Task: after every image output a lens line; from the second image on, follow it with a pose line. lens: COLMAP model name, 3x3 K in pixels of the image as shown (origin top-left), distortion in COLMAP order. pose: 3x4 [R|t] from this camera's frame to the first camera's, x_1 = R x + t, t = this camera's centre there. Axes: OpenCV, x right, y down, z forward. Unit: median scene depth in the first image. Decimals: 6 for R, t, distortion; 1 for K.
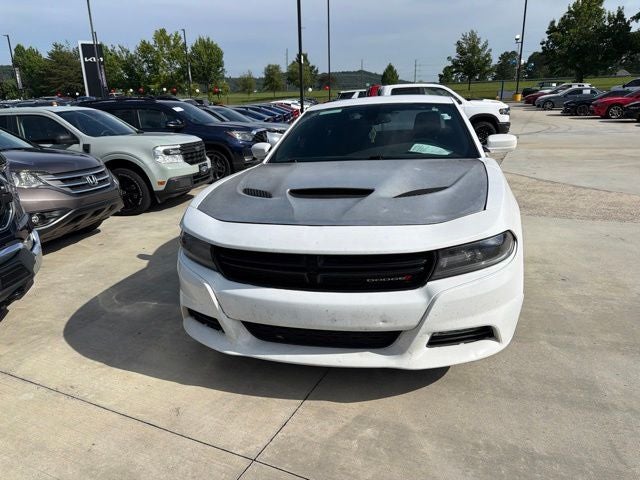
lens RADIAL K [[453.5, 0, 321.9], [0, 453.5, 240.1], [0, 0, 1]] dist [0.010379, -0.014757]
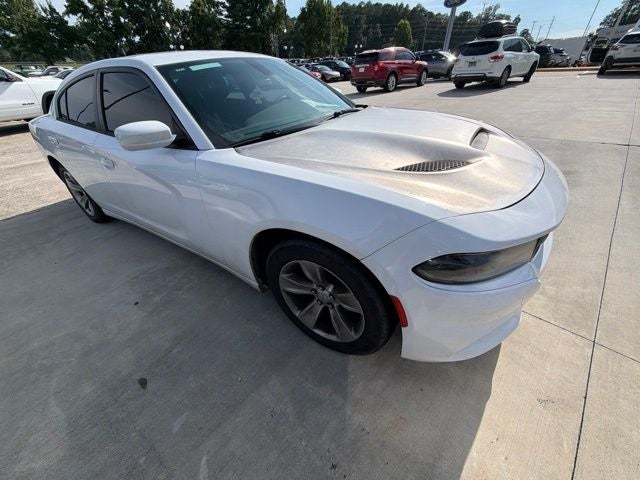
lens RADIAL K [[254.9, 0, 319.9], [0, 254.9, 241.9], [0, 0, 1]] dist [-0.002161, 0.000572]
pose [[0.322133, -0.515595, 0.793973, -0.377118], [0.292556, 0.851844, 0.434479, -0.146403], [-0.900356, 0.092322, 0.425247, 0.609712]]
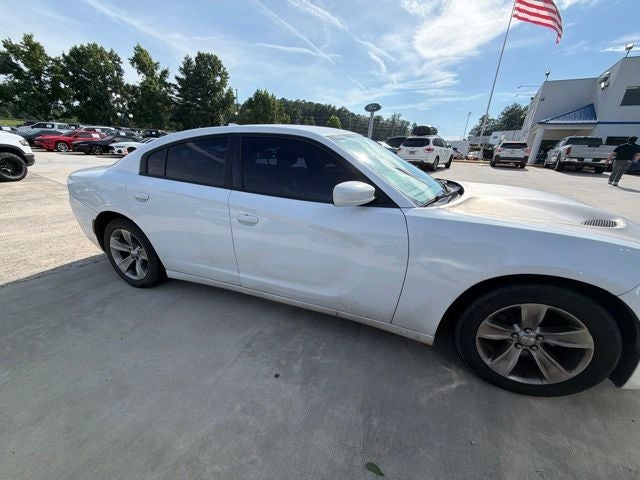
lens RADIAL K [[254.9, 0, 319.0], [0, 254.9, 241.9], [0, 0, 1]] dist [-0.002161, 0.000572]
pose [[0.114265, -0.309208, 0.944105, -0.471403], [0.238785, 0.931017, 0.276022, -0.230550], [-0.964326, 0.193899, 0.180217, 0.925969]]
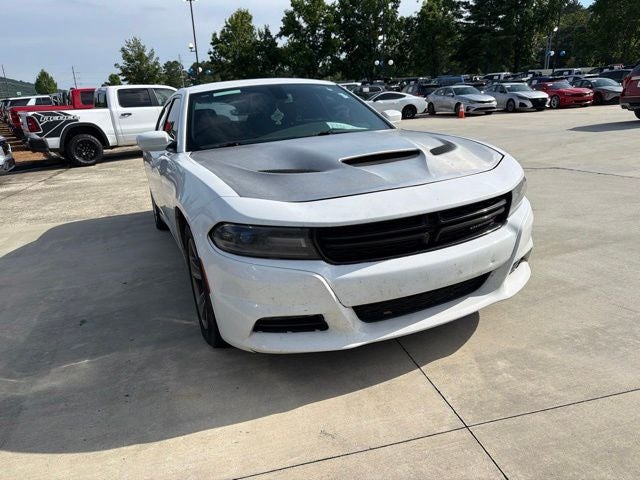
lens RADIAL K [[453.5, 0, 321.9], [0, 453.5, 244.2], [0, 0, 1]] dist [0.010379, -0.014757]
pose [[0.784857, -0.199286, 0.586758, -0.383635], [0.204999, 0.977064, 0.057639, -0.002958], [-0.584786, 0.075046, 0.807709, 0.167490]]
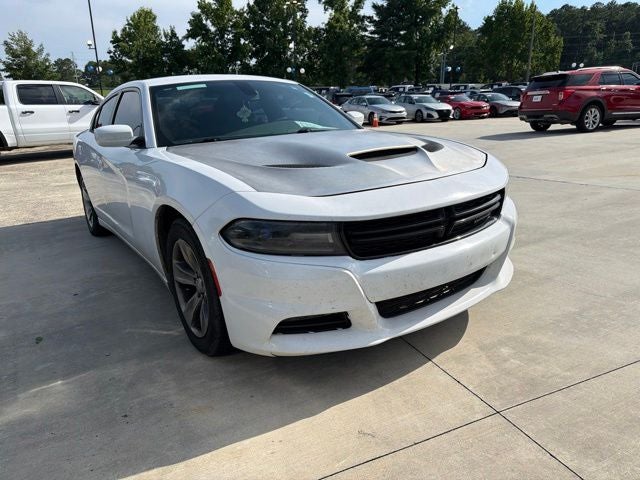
lens RADIAL K [[453.5, 0, 320.8], [0, 453.5, 245.4], [0, 0, 1]] dist [0.010379, -0.014757]
pose [[0.653804, -0.210895, 0.726680, -0.456411], [0.217971, 0.972157, 0.086025, -0.014617], [-0.724589, 0.102152, 0.681569, 0.252459]]
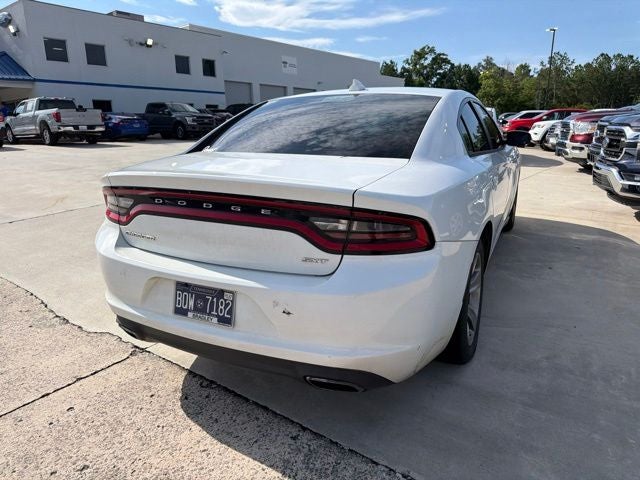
lens RADIAL K [[453.5, 0, 321.7], [0, 453.5, 246.2], [0, 0, 1]] dist [0.010379, -0.014757]
pose [[-0.978602, -0.005050, 0.205699, 0.086519], [0.102167, 0.855832, 0.507064, -0.524309], [-0.178604, 0.517230, -0.837003, 1.944074]]
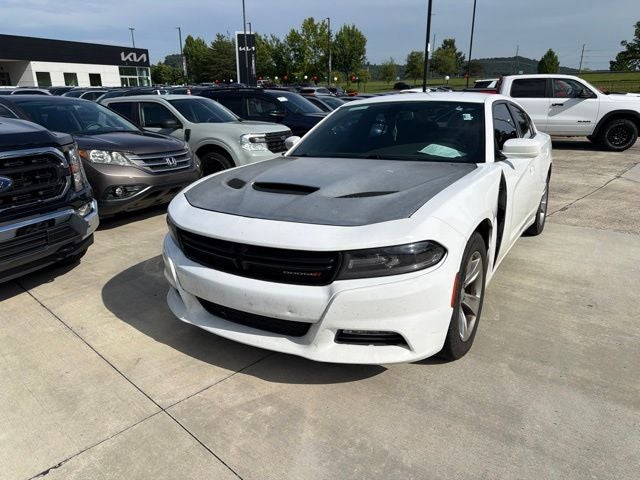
lens RADIAL K [[453.5, 0, 314.9], [0, 453.5, 243.7], [0, 0, 1]] dist [0.010379, -0.014757]
pose [[0.952151, 0.110648, -0.284895, 0.226439], [-0.101619, 0.993744, 0.046333, -0.017400], [0.288239, -0.015165, 0.957438, -0.004671]]
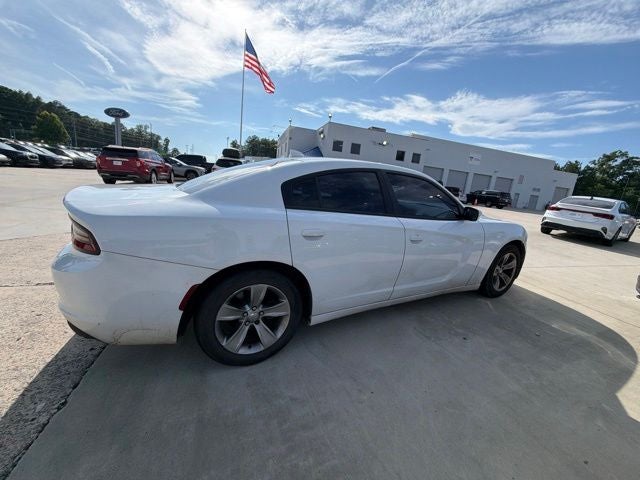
lens RADIAL K [[254.9, 0, 319.9], [0, 254.9, 242.0], [0, 0, 1]] dist [-0.002161, 0.000572]
pose [[-0.675535, -0.198889, 0.709997, -0.323232], [0.134744, 0.913416, 0.384077, -0.404468], [-0.724911, 0.355125, -0.590246, 1.571992]]
